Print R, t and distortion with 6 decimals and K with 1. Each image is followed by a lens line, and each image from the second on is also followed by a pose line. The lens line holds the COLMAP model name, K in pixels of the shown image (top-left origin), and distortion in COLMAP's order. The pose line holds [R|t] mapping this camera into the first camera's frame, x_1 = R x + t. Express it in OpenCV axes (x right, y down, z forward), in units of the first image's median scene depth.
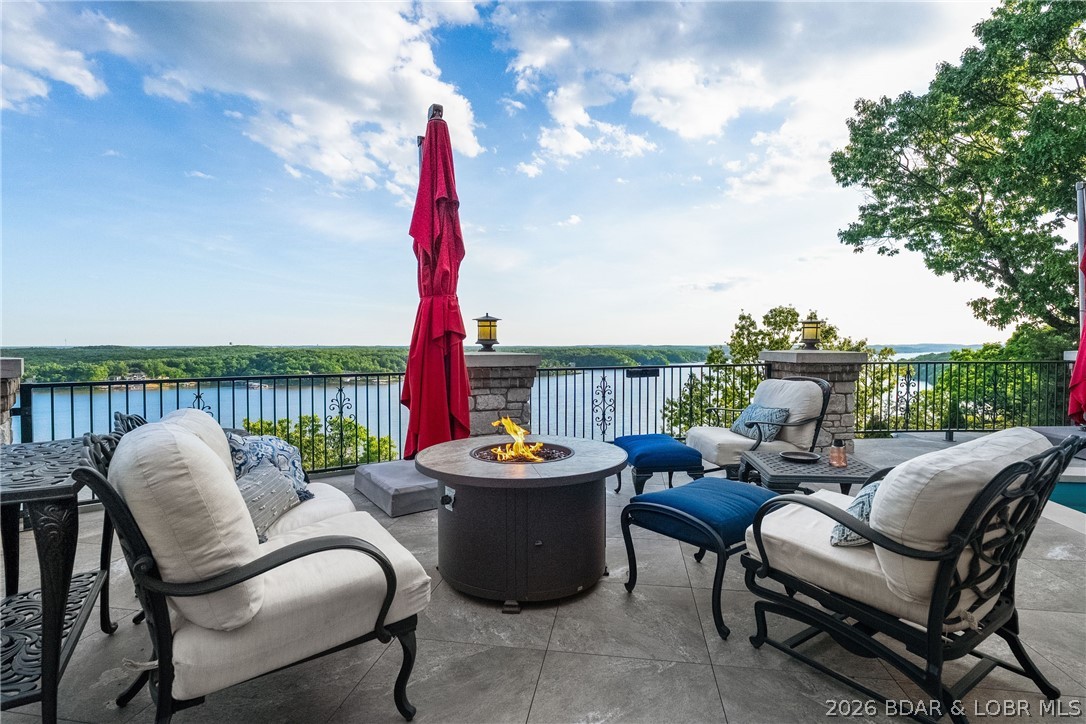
lens RADIAL K [[510.0, 0, 539.7], [0, 510.0, 366.9], [0, 0, 1]] dist [-0.006417, 0.002392]
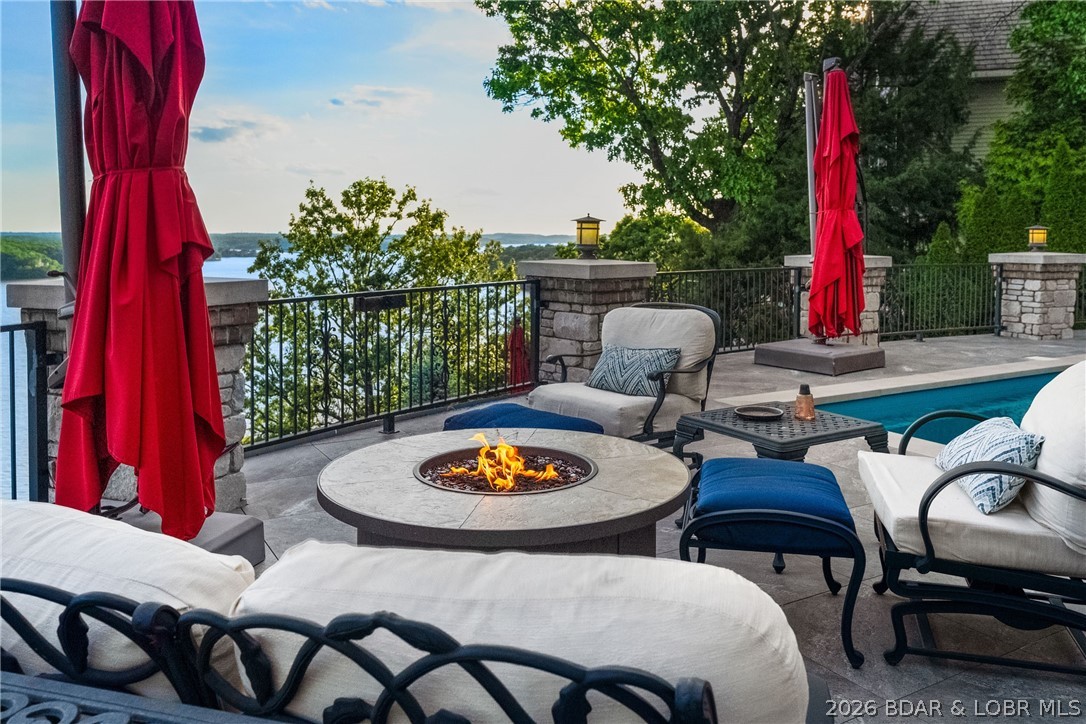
lens RADIAL K [[862.4, 0, 530.4], [0, 862.4, 269.3], [0, 0, 1]] dist [-0.008322, -0.005132]
pose [[0.772025, -0.021891, 0.635216, -0.121336], [0.022557, 0.999721, 0.007038, -0.012104], [-0.635192, 0.008895, 0.772303, 0.046418]]
